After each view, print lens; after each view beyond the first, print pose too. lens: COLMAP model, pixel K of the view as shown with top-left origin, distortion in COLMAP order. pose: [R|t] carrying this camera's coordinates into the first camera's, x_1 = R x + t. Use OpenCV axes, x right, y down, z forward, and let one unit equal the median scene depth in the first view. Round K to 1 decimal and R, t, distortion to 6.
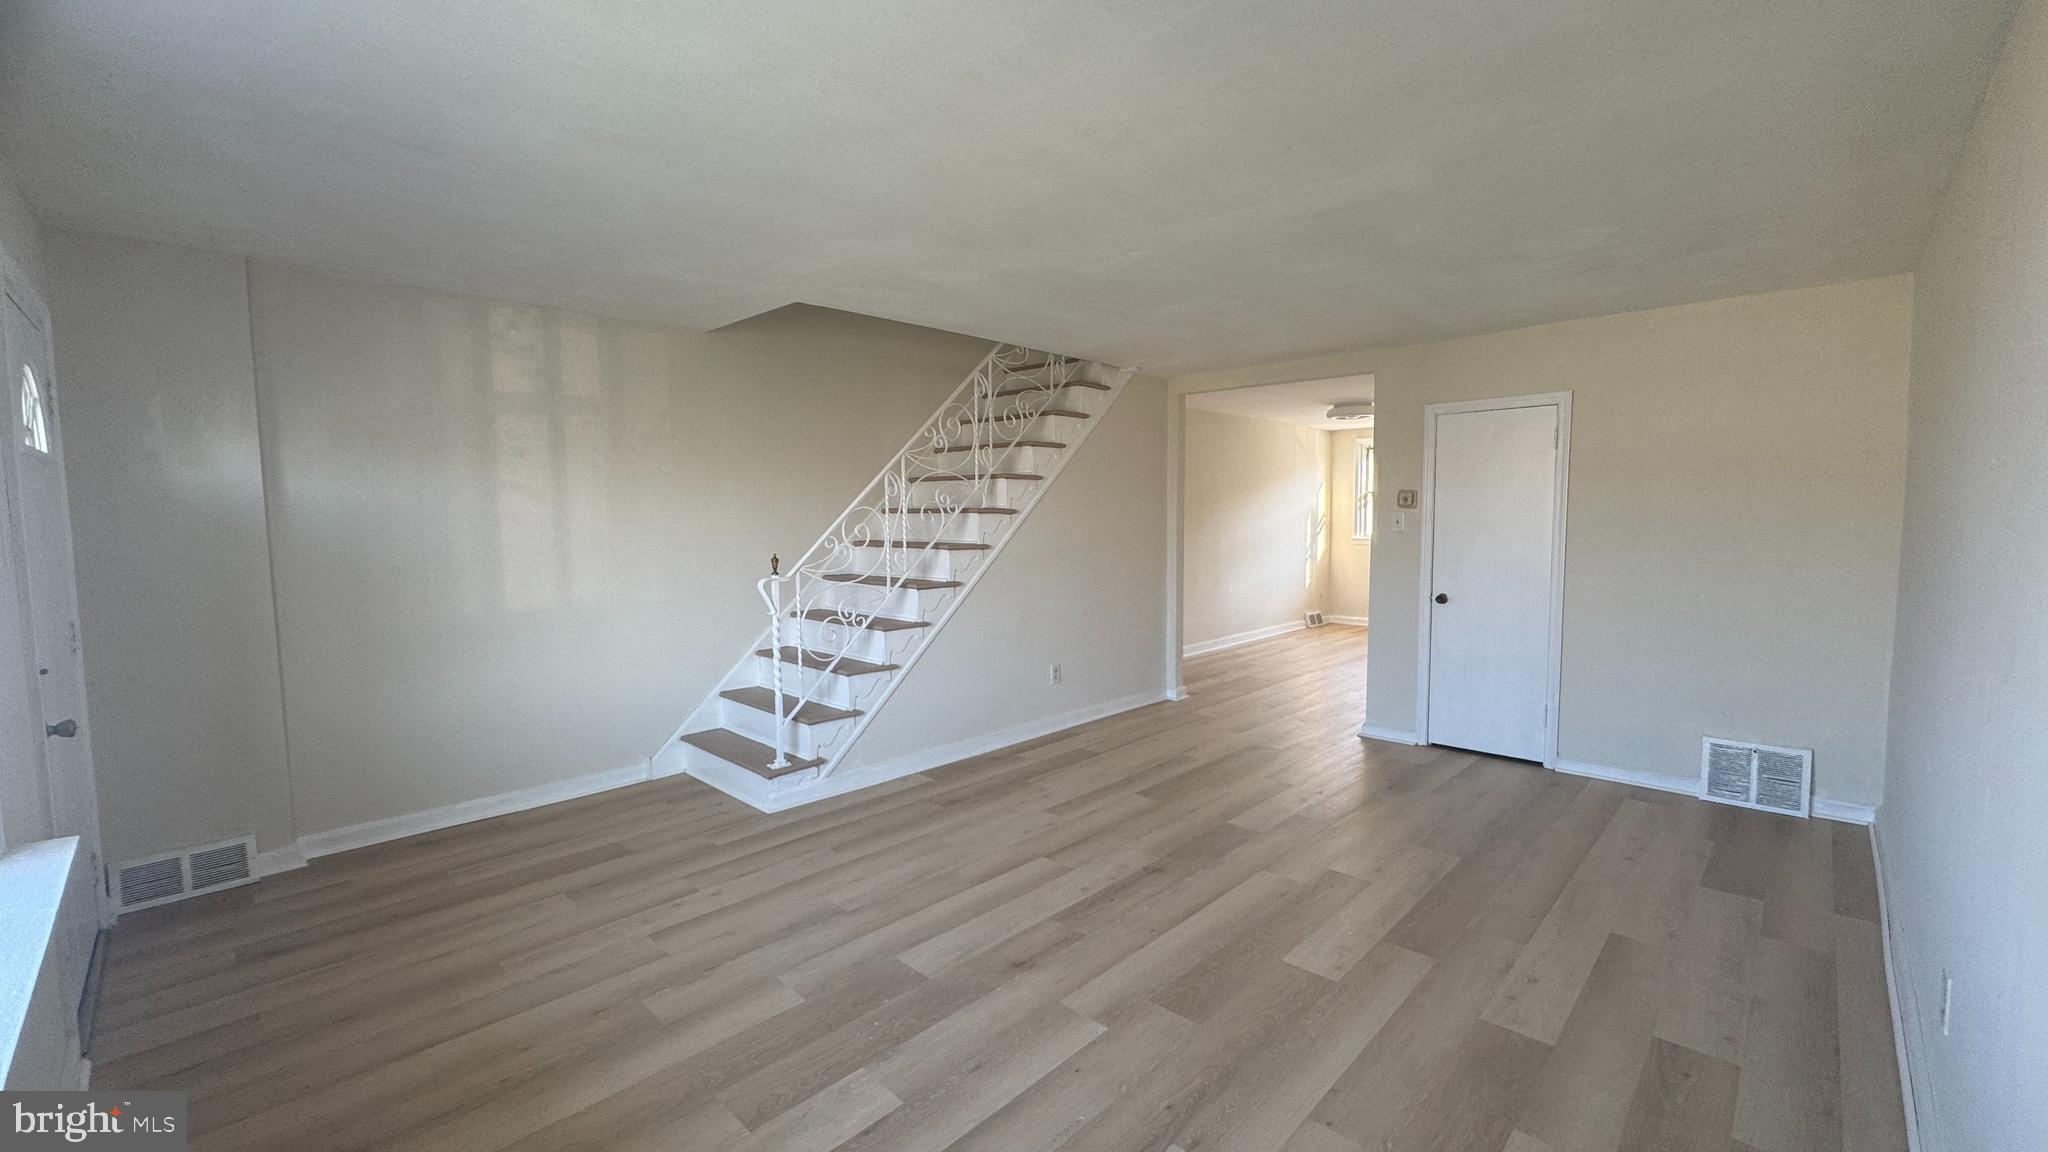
lens RADIAL K [[820.3, 0, 1028.9], [0, 820.3, 575.1], [0, 0, 1]] dist [-0.001769, -0.000025]
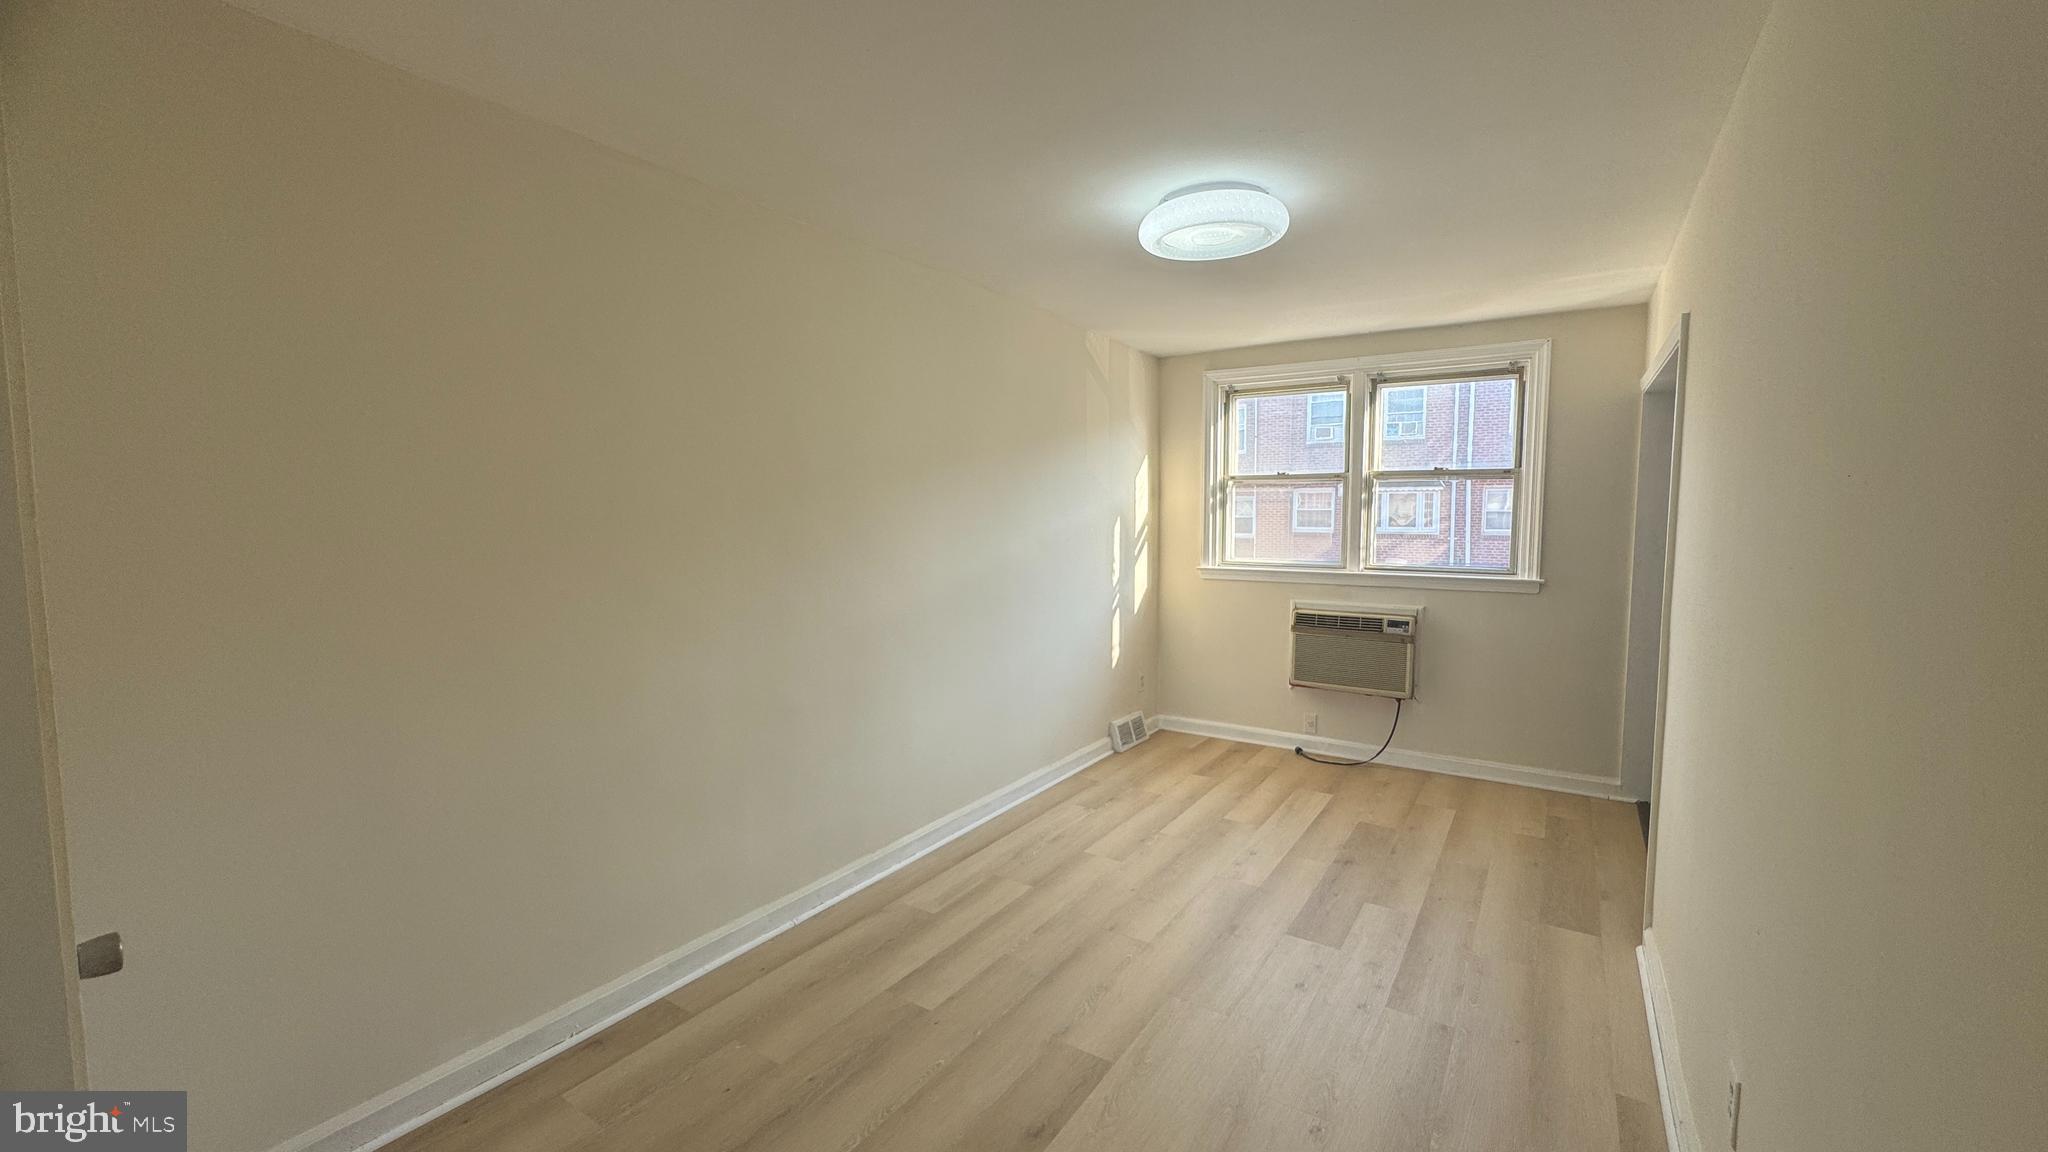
lens RADIAL K [[820.3, 0, 1020.0], [0, 820.3, 573.5], [0, 0, 1]] dist [-0.001769, -0.000025]
pose [[0.984875, -0.006656, 0.173141, 0.196996], [0.008137, 0.999936, -0.007842, -0.038058], [-0.173077, 0.009133, 0.984866, 0.519124]]
